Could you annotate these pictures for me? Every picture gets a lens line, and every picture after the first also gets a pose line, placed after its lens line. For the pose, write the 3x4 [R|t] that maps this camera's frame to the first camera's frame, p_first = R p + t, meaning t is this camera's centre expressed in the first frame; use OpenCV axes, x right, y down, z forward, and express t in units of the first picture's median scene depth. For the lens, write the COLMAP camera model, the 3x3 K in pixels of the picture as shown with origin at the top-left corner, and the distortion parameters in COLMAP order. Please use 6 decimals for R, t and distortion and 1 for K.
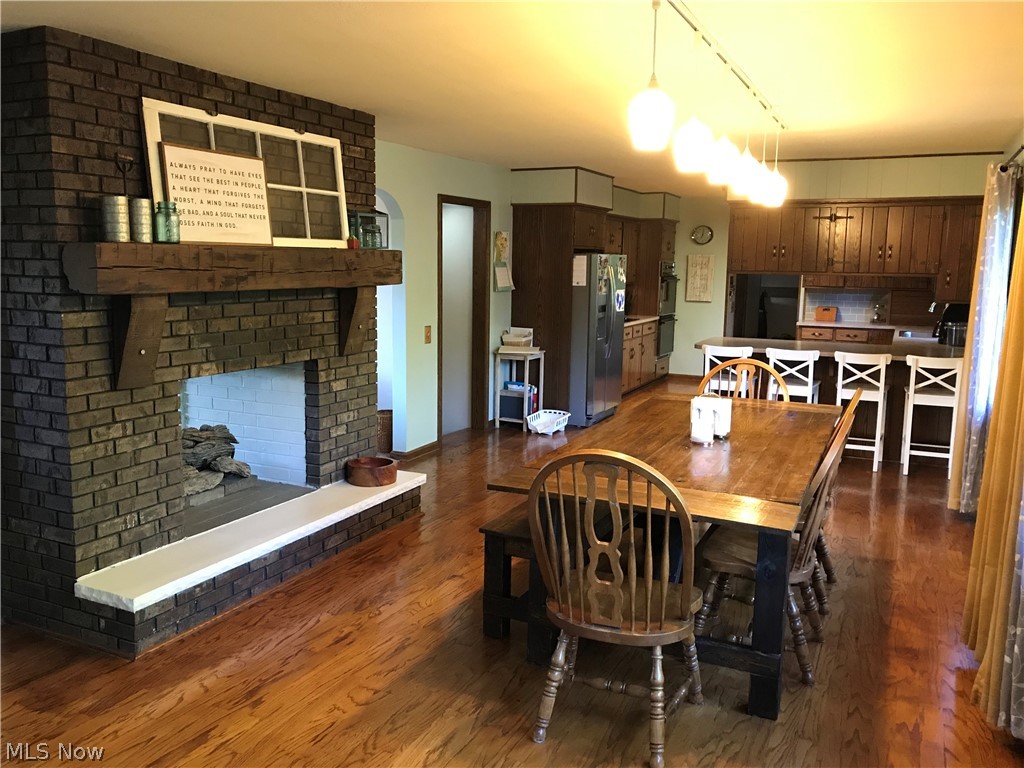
lens RADIAL K [[838.4, 0, 514.8], [0, 838.4, 388.1], [0, 0, 1]] dist [0.031876, -0.052426]
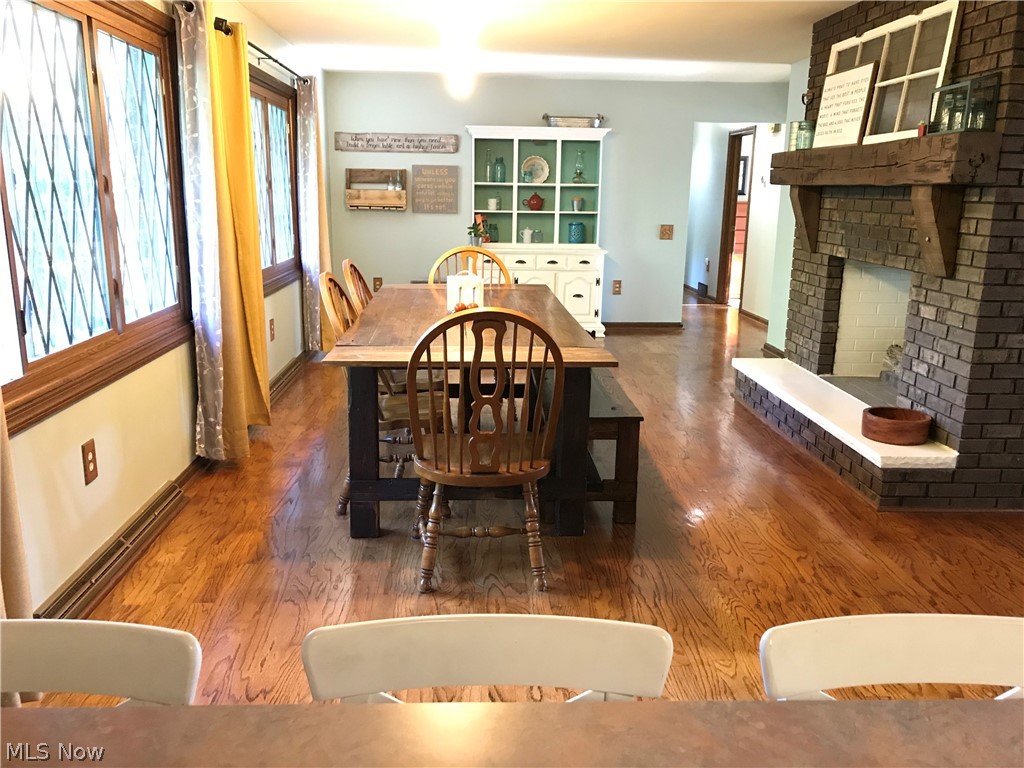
lens RADIAL K [[838.4, 0, 510.0], [0, 838.4, 381.3], [0, 0, 1]] dist [0.031876, -0.052426]
pose [[-0.884015, 0.084516, -0.459754, 0.645181], [-0.090894, 0.933670, 0.346407, -0.227694], [0.458536, 0.348018, -0.817697, 1.848682]]
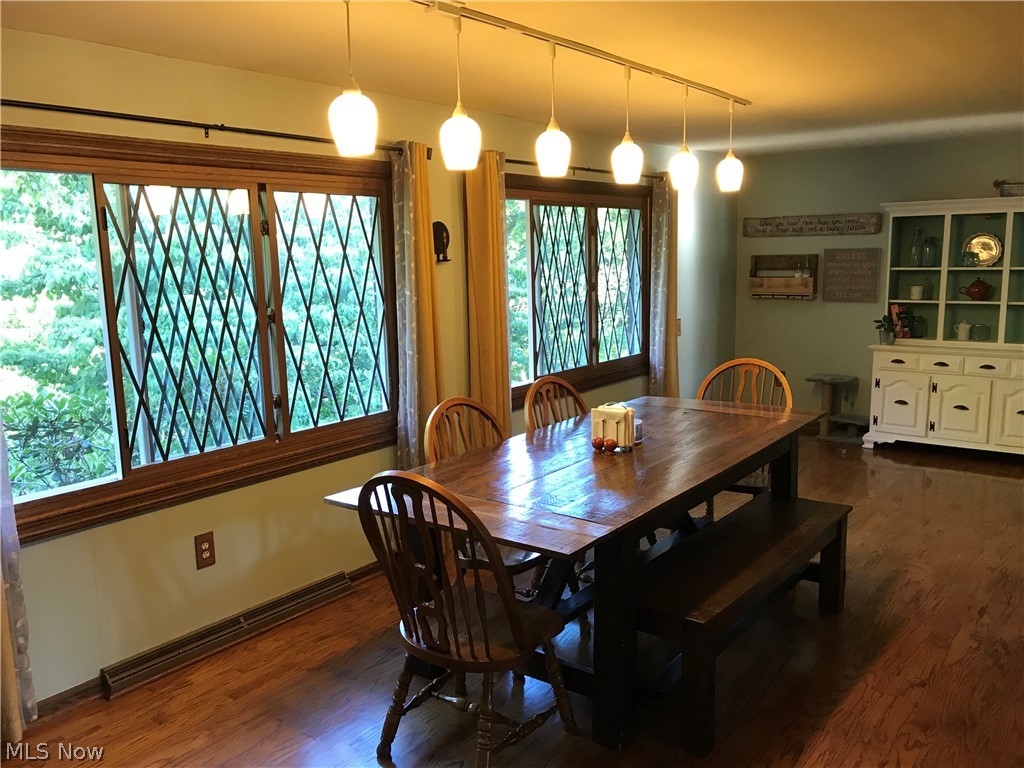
lens RADIAL K [[838.4, 0, 512.3], [0, 838.4, 387.4], [0, 0, 1]] dist [0.031876, -0.052426]
pose [[-0.978672, -0.020076, 0.204444, 0.111897], [0.044357, 0.951083, 0.305734, -0.297685], [-0.200582, 0.308282, -0.929908, 1.807515]]
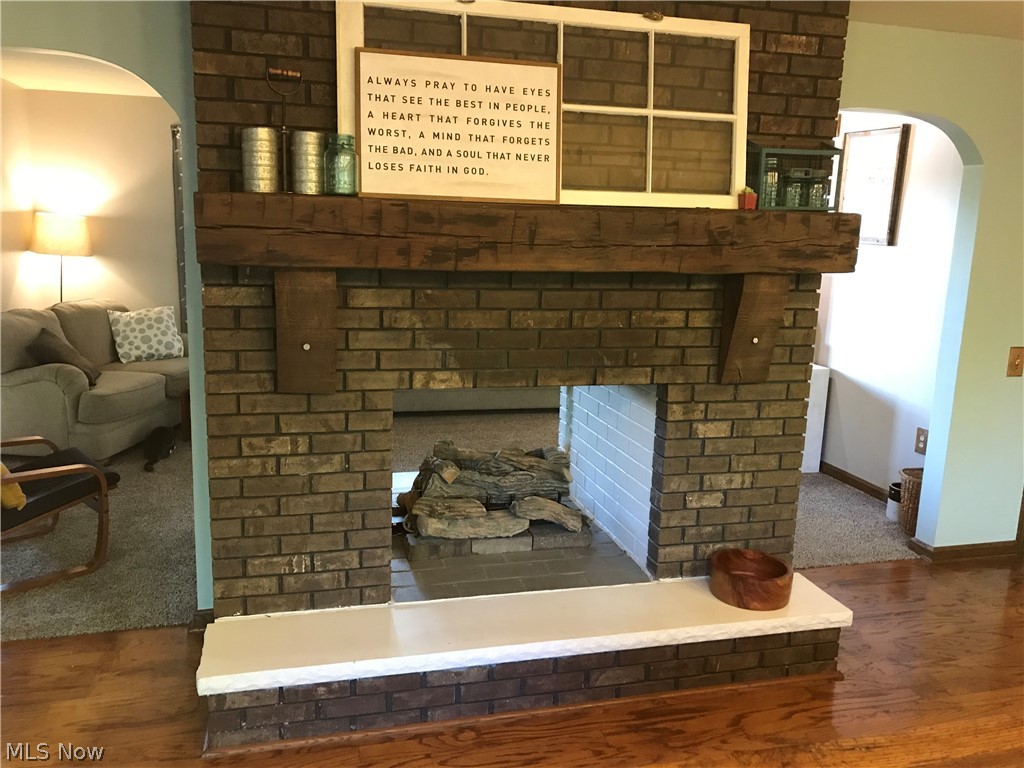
lens RADIAL K [[838.4, 0, 513.0], [0, 838.4, 379.1], [0, 0, 1]] dist [0.031876, -0.052426]
pose [[0.643909, 0.151841, -0.749883, 0.195476], [-0.137364, 0.987127, 0.081928, -0.088033], [0.752670, 0.050253, 0.656478, 0.585283]]
